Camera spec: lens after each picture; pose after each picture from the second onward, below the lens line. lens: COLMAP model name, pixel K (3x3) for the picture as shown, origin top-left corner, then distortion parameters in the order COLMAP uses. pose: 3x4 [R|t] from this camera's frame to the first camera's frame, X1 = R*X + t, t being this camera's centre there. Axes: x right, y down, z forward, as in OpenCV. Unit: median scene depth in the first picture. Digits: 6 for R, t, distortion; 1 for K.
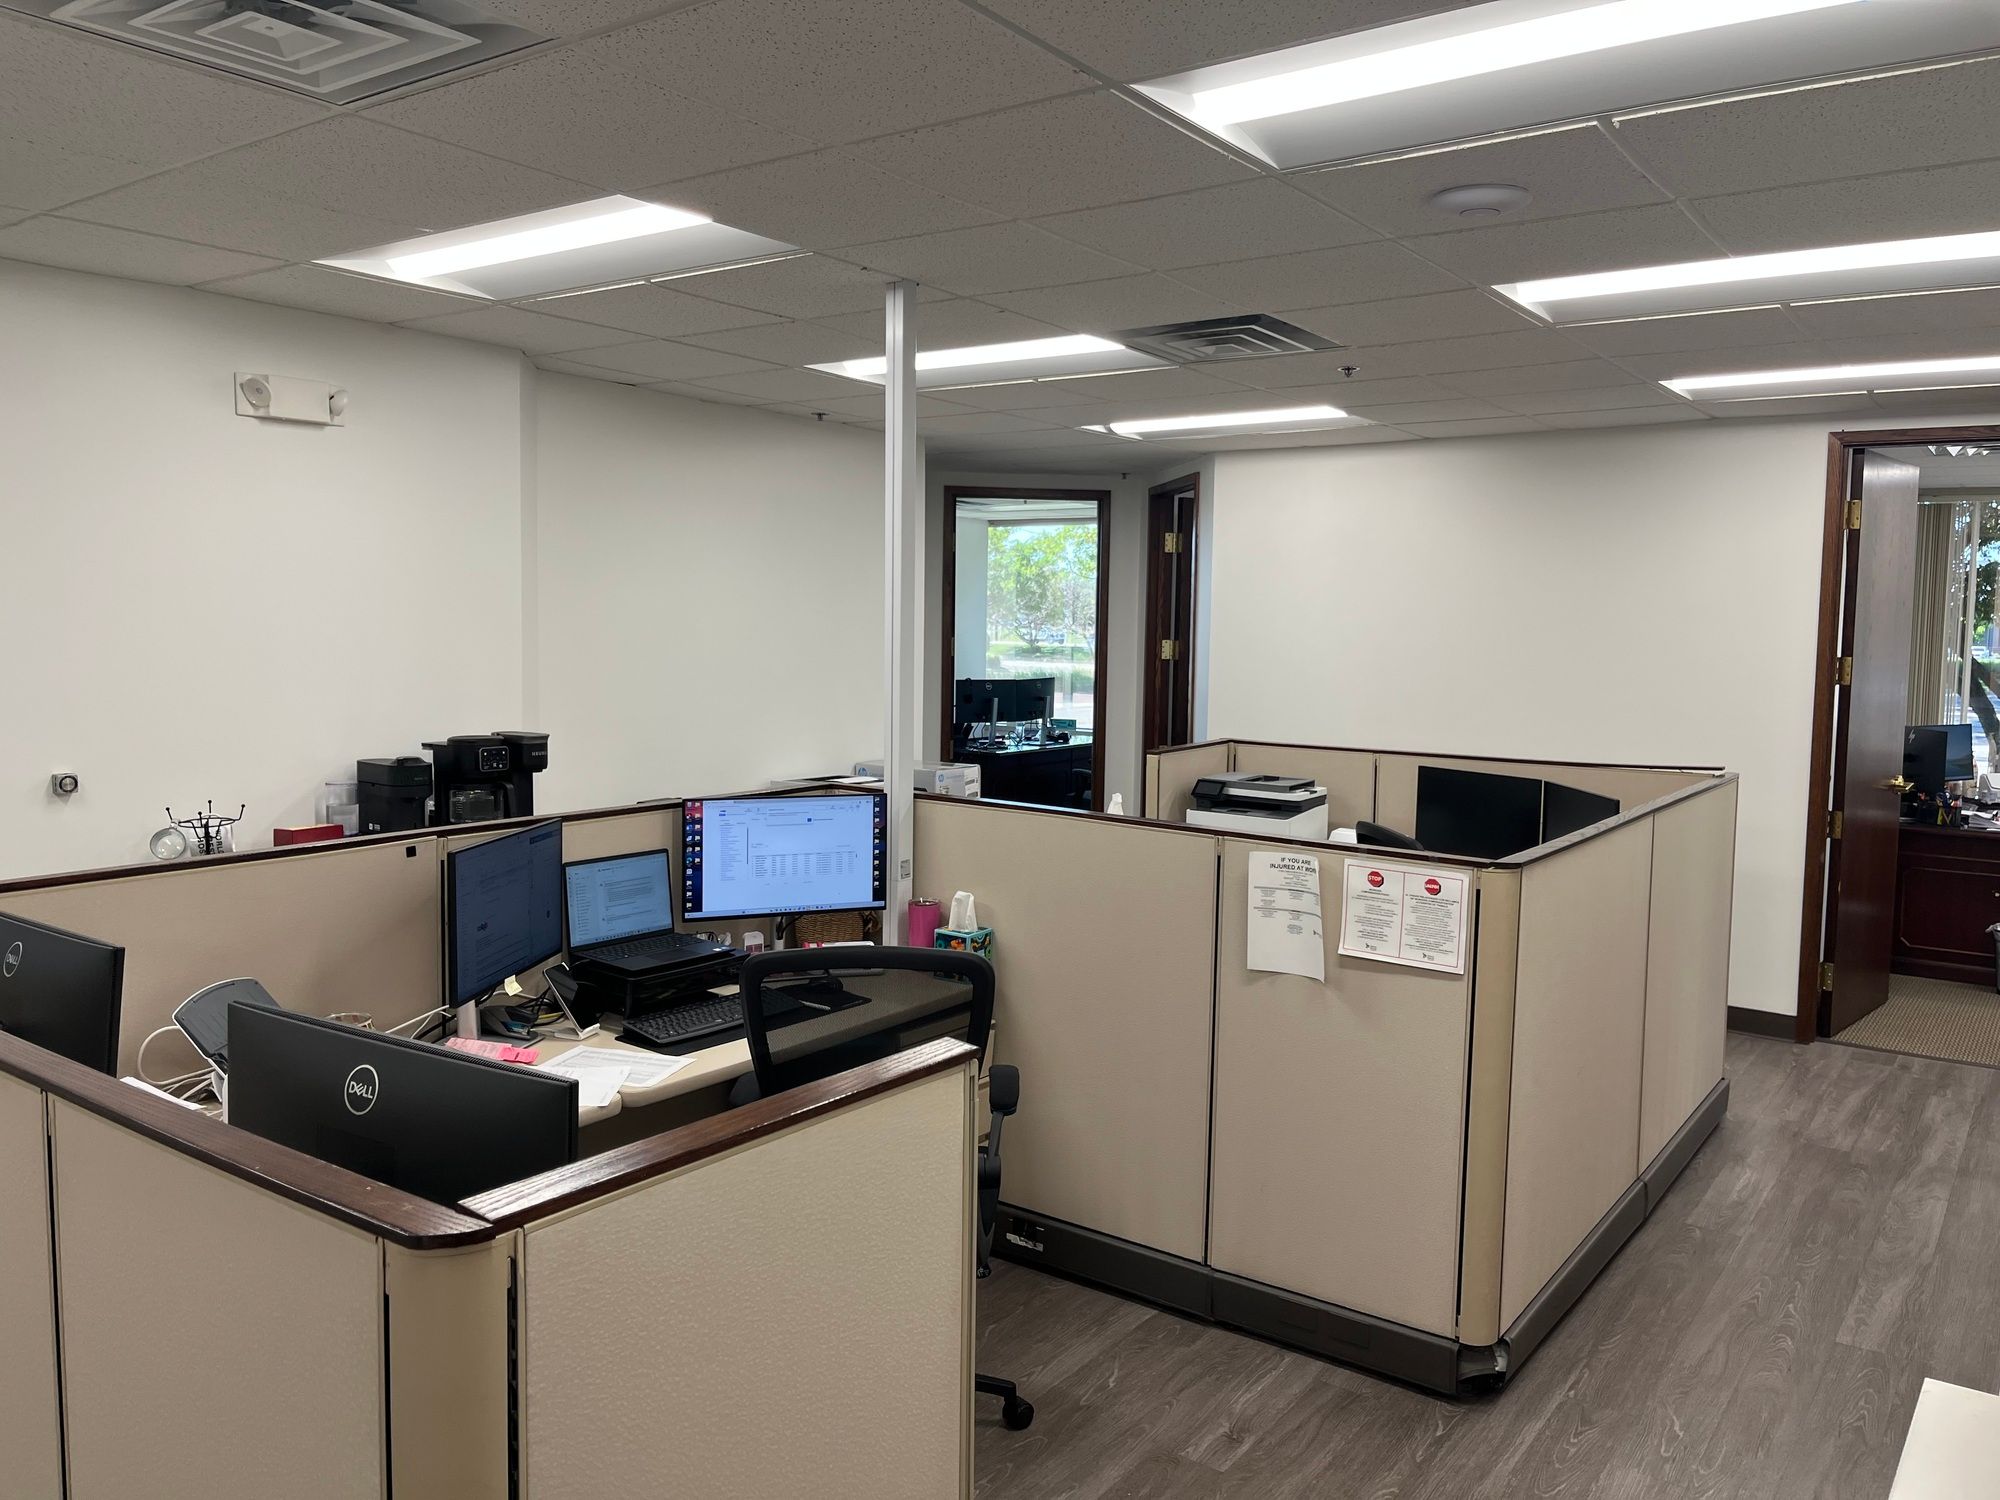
lens RADIAL K [[1520.7, 0, 1008.4], [0, 1520.7, 747.3], [0, 0, 1]] dist [0.008070, -0.004094]
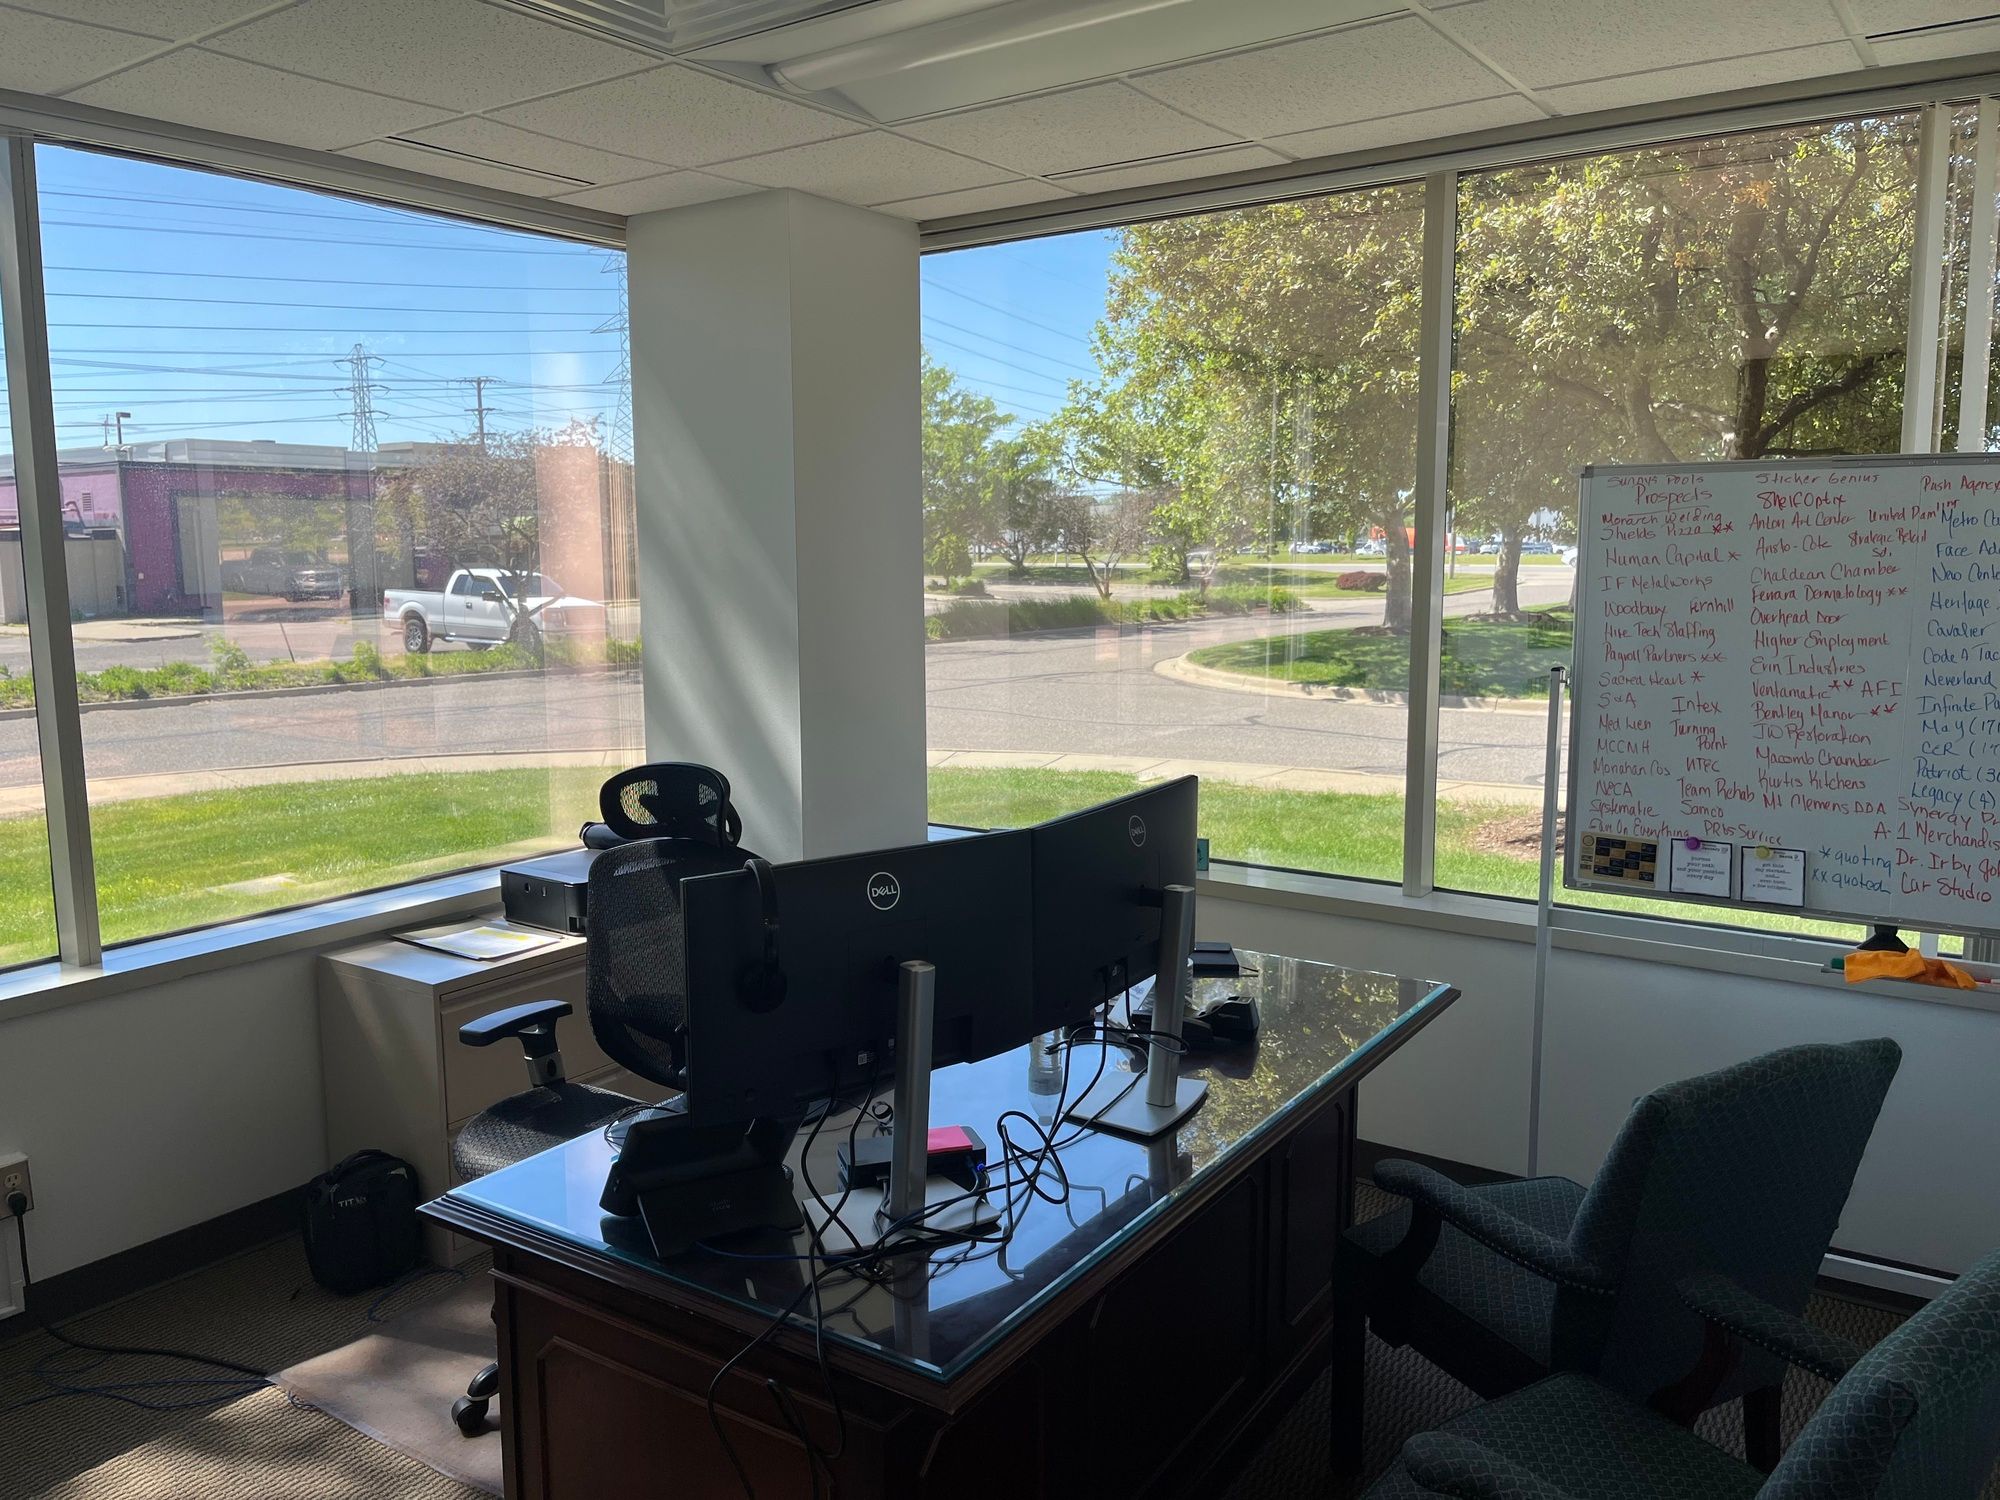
lens RADIAL K [[1520.7, 0, 1008.4], [0, 1520.7, 747.3], [0, 0, 1]] dist [0.008070, -0.004094]
pose [[0.999663, -0.025010, 0.007000, 0.000340], [0.024609, 0.998320, 0.052446, -0.013689], [-0.008300, -0.052256, 0.998599, 0.165984]]
